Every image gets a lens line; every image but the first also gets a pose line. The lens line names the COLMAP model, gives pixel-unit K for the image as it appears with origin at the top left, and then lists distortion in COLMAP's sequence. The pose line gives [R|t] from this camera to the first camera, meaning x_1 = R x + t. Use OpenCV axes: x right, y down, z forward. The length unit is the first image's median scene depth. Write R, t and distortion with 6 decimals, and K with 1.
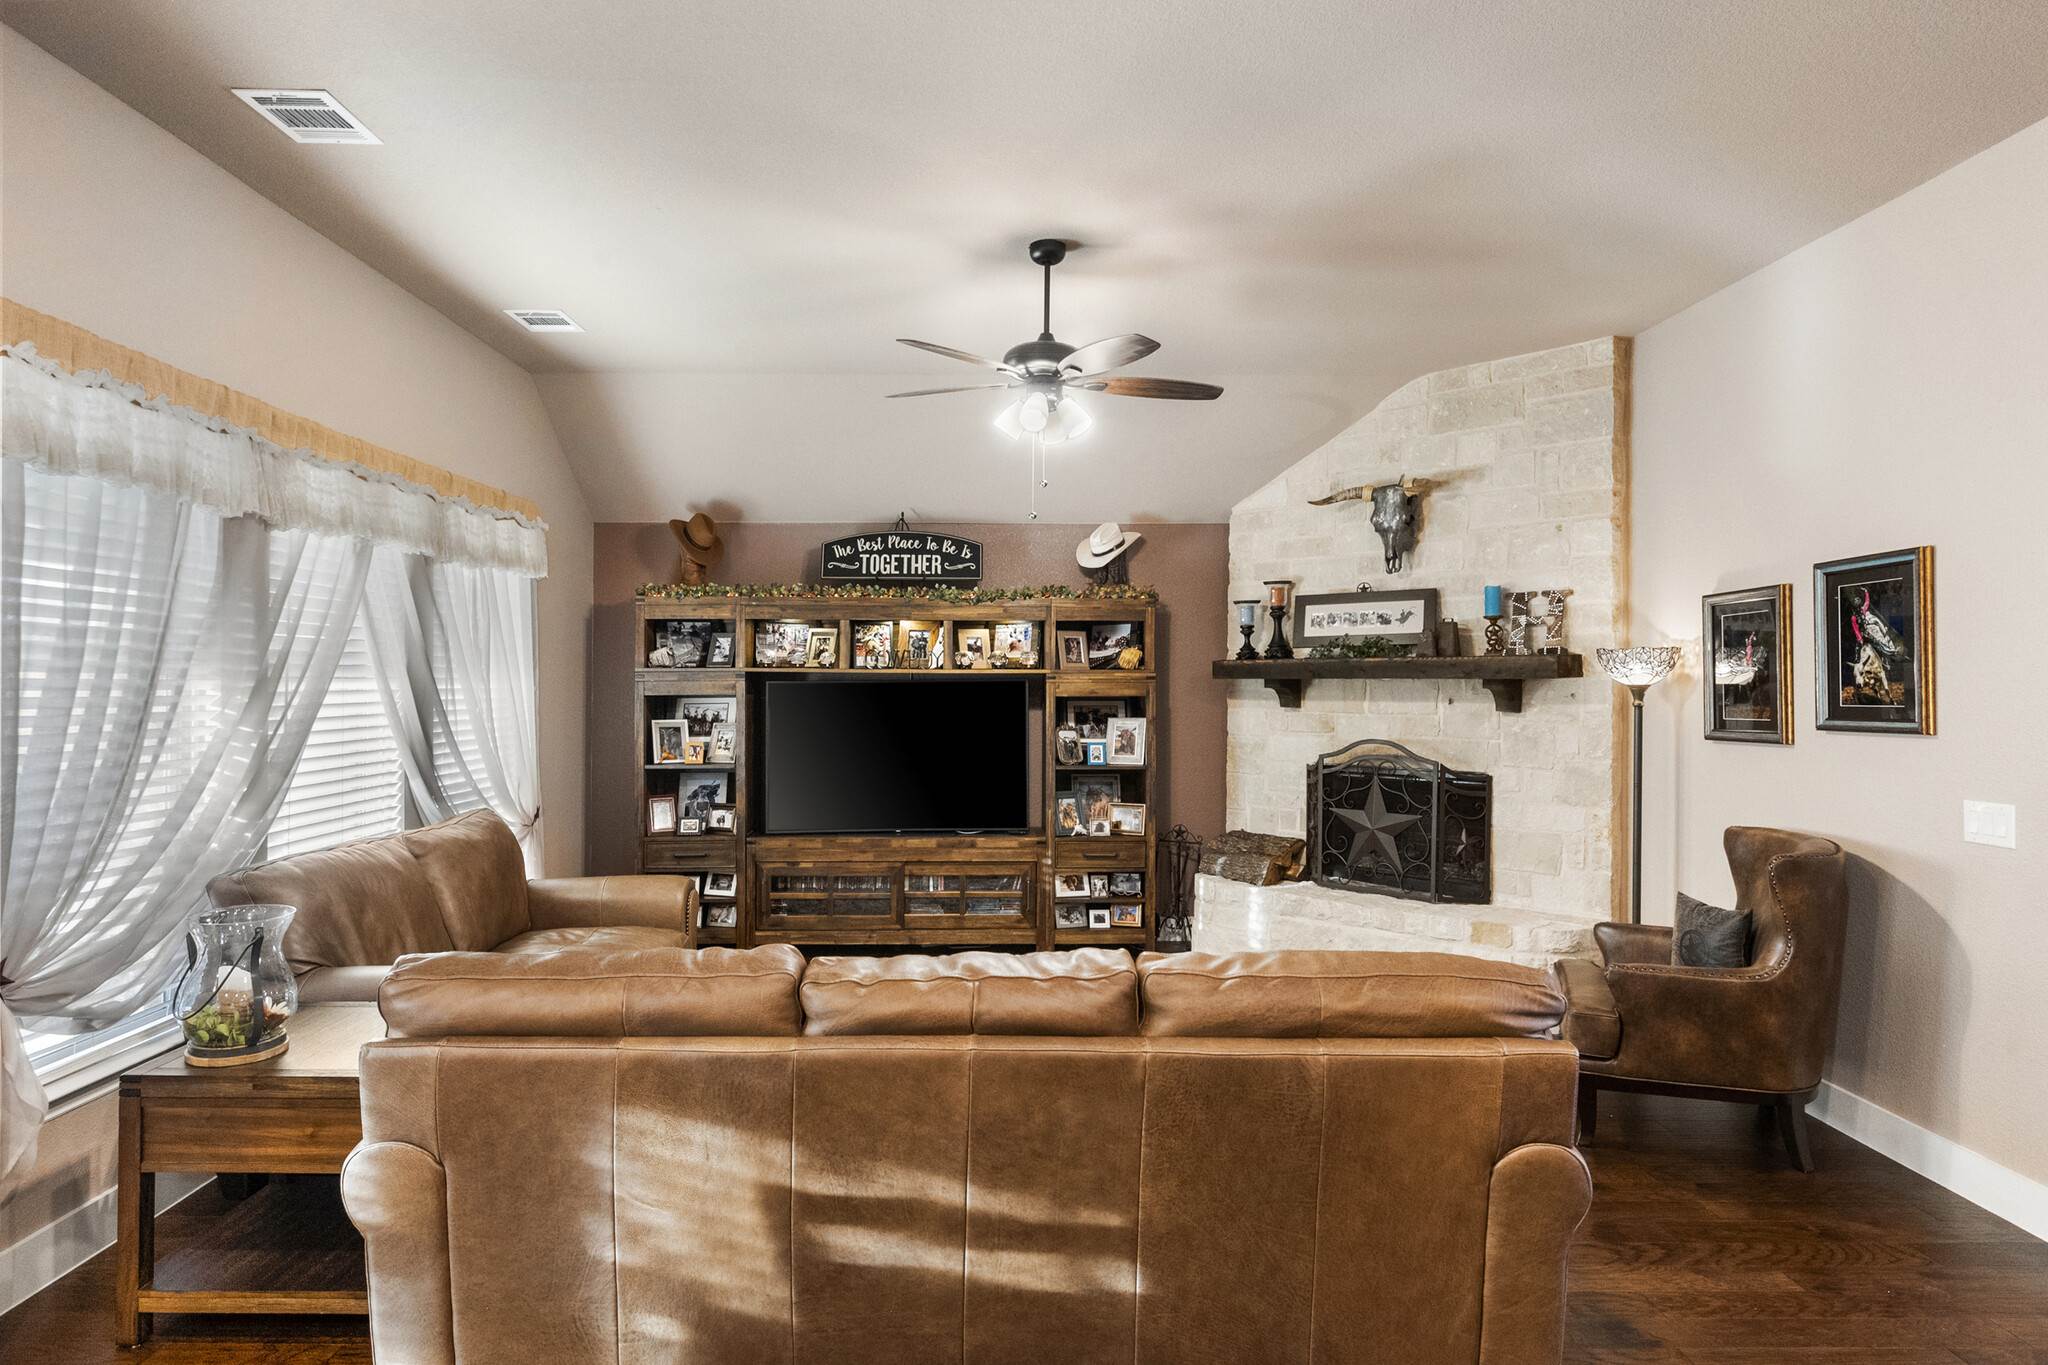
lens RADIAL K [[1172.7, 0, 977.7], [0, 1172.7, 679.8], [0, 0, 1]] dist [0.000534, -0.000372]
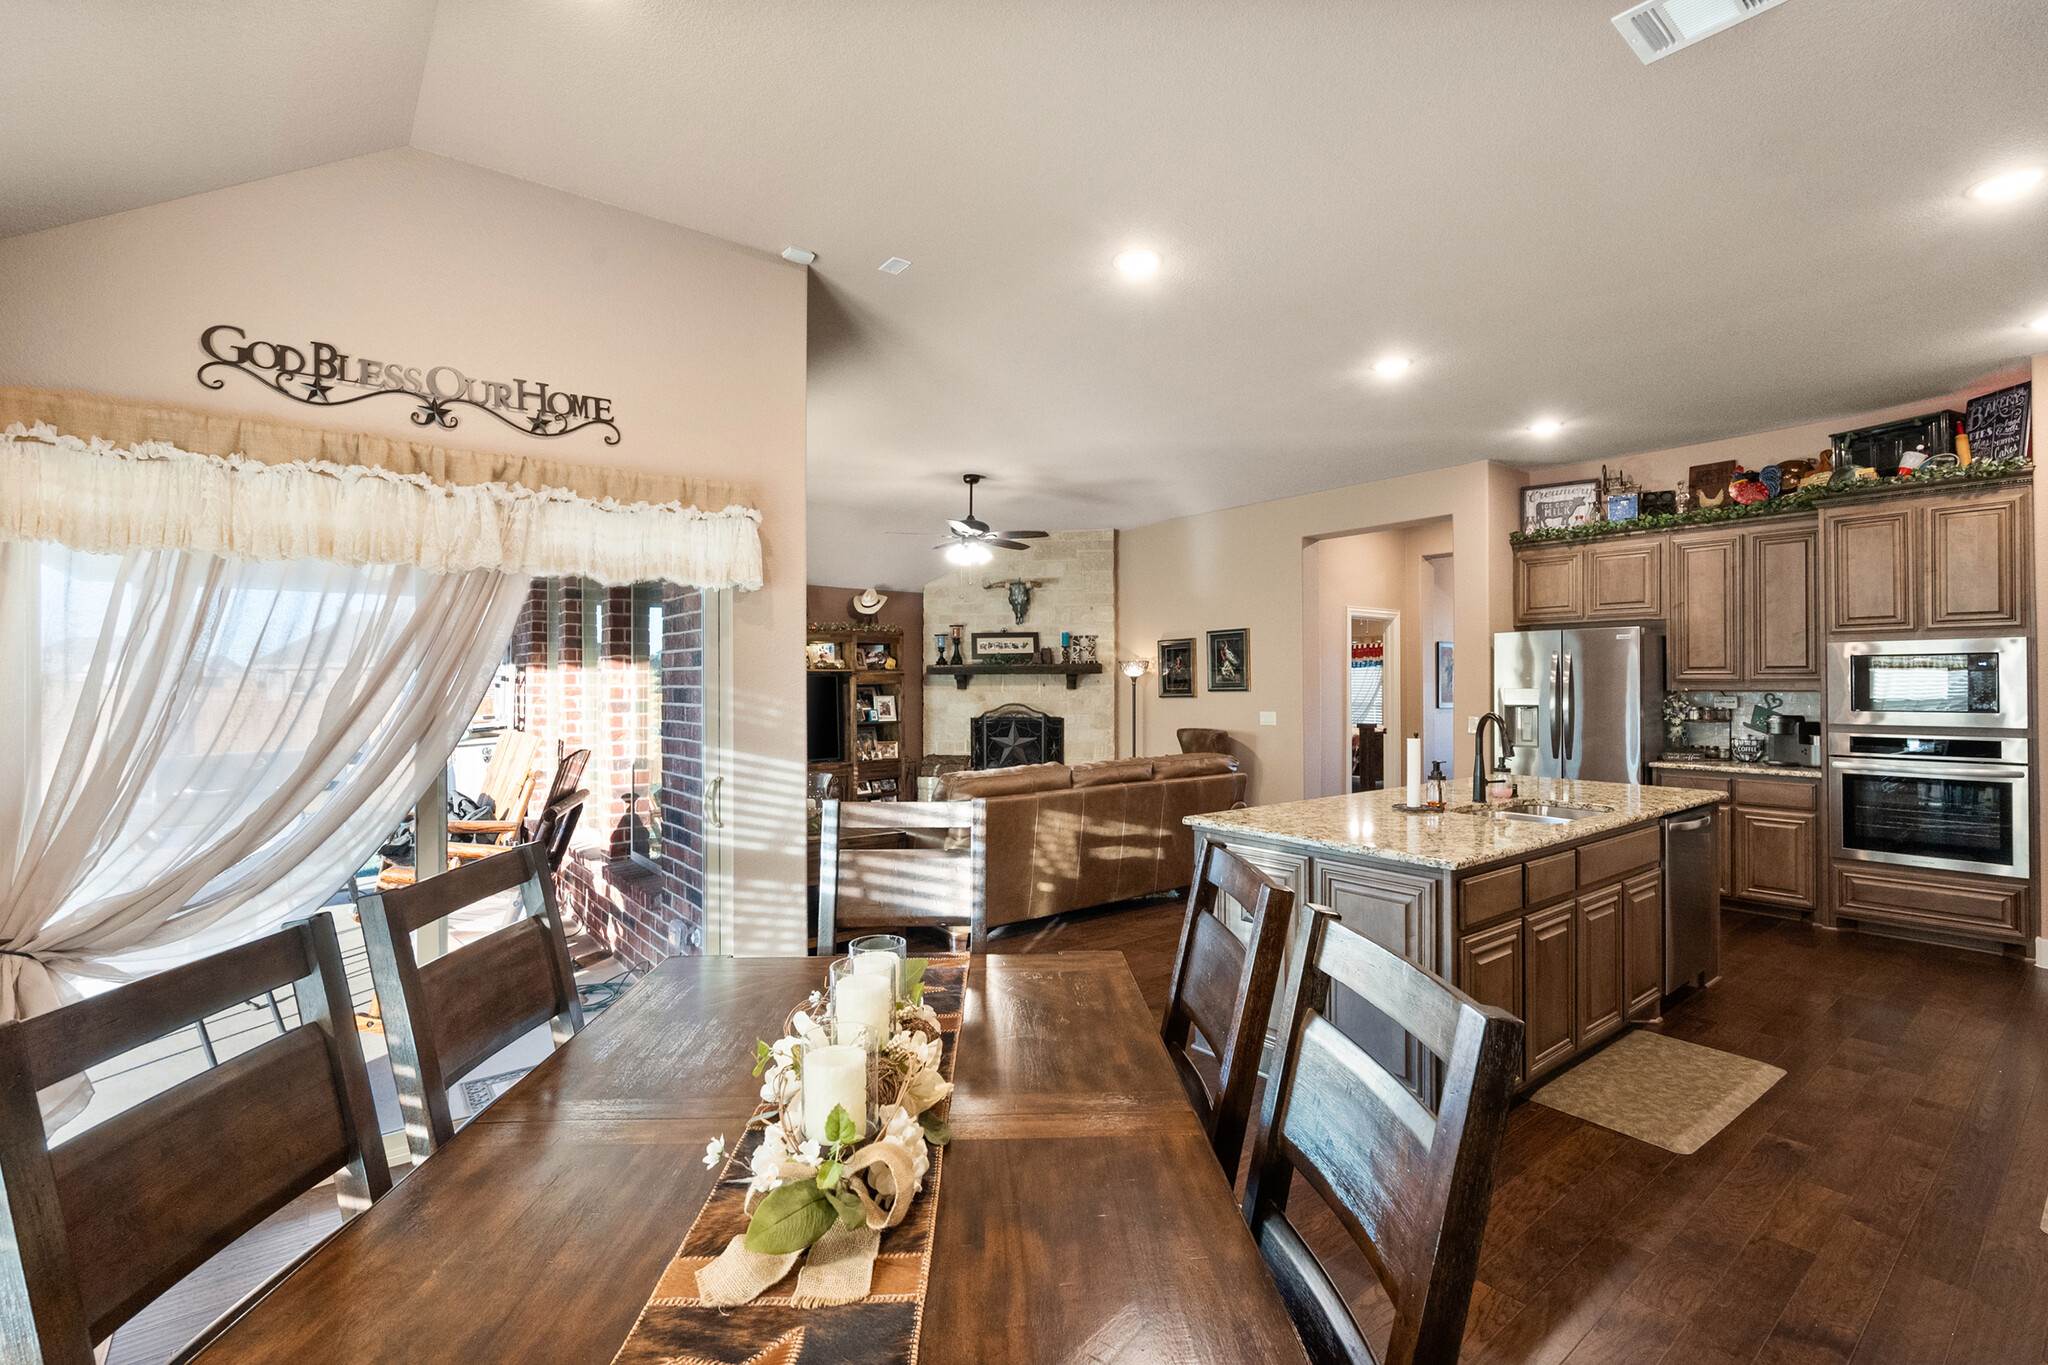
lens RADIAL K [[916.5, 0, 1003.2], [0, 916.5, 681.8], [0, 0, 1]] dist [0.002195, 0.000121]
pose [[0.791313, -0.002673, 0.611405, -0.717685], [0.004113, 0.999991, -0.000952, 0.014693], [-0.611397, 0.003269, 0.791317, -0.303197]]
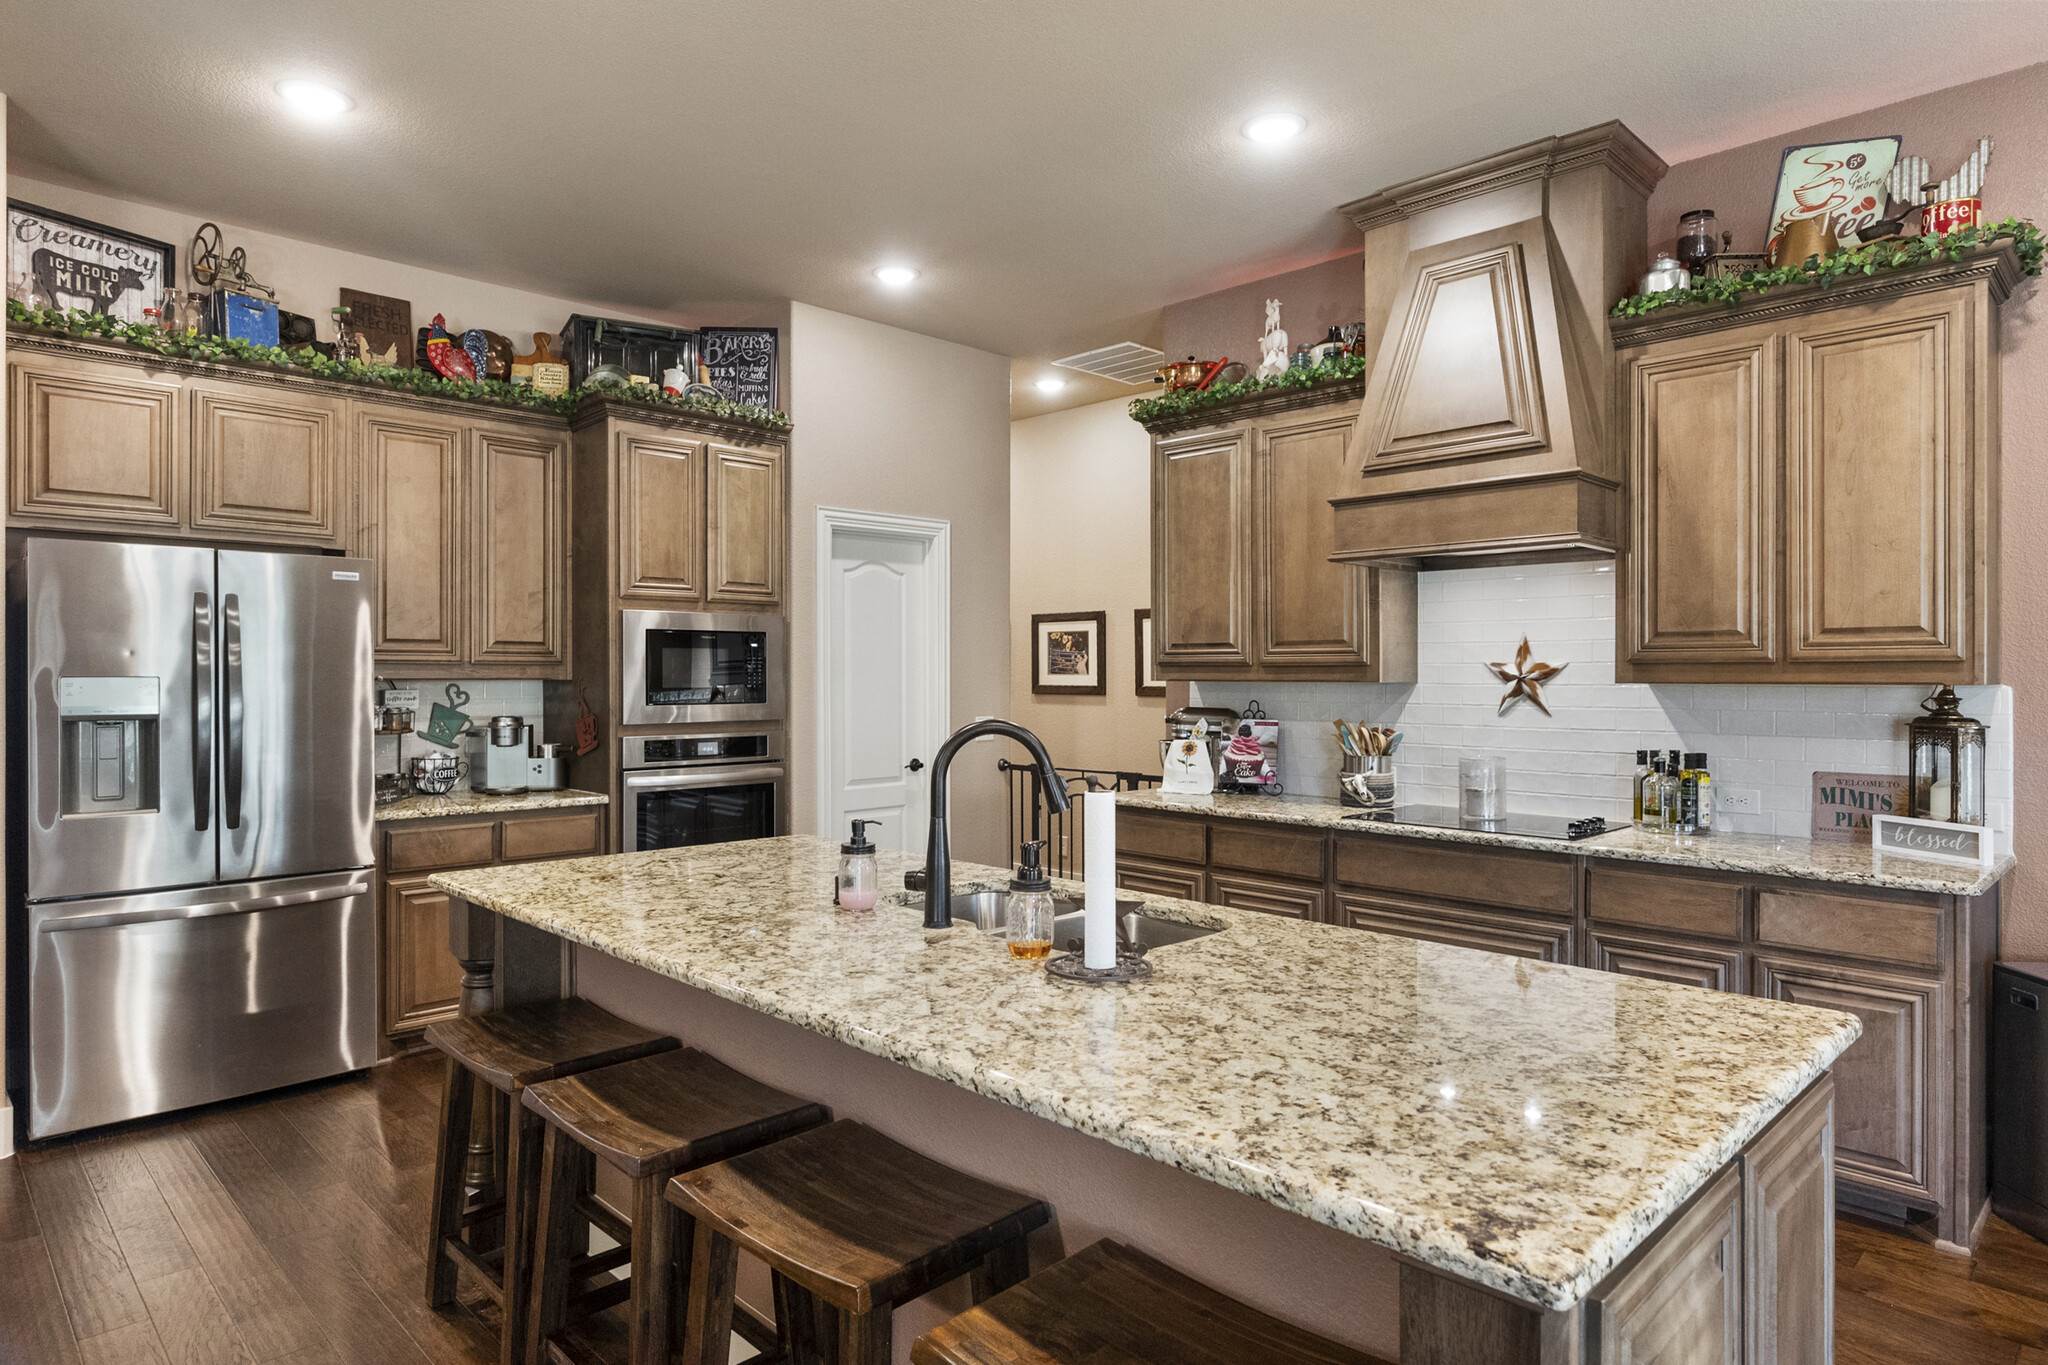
lens RADIAL K [[1172.7, 0, 1028.0], [0, 1172.7, 668.5], [0, 0, 1]] dist [0.000534, -0.000372]
pose [[-0.713408, 0.003344, 0.700741, -0.279285], [0.001257, 0.999993, -0.003492, 0.022901], [-0.700747, -0.001610, -0.713408, 0.316091]]
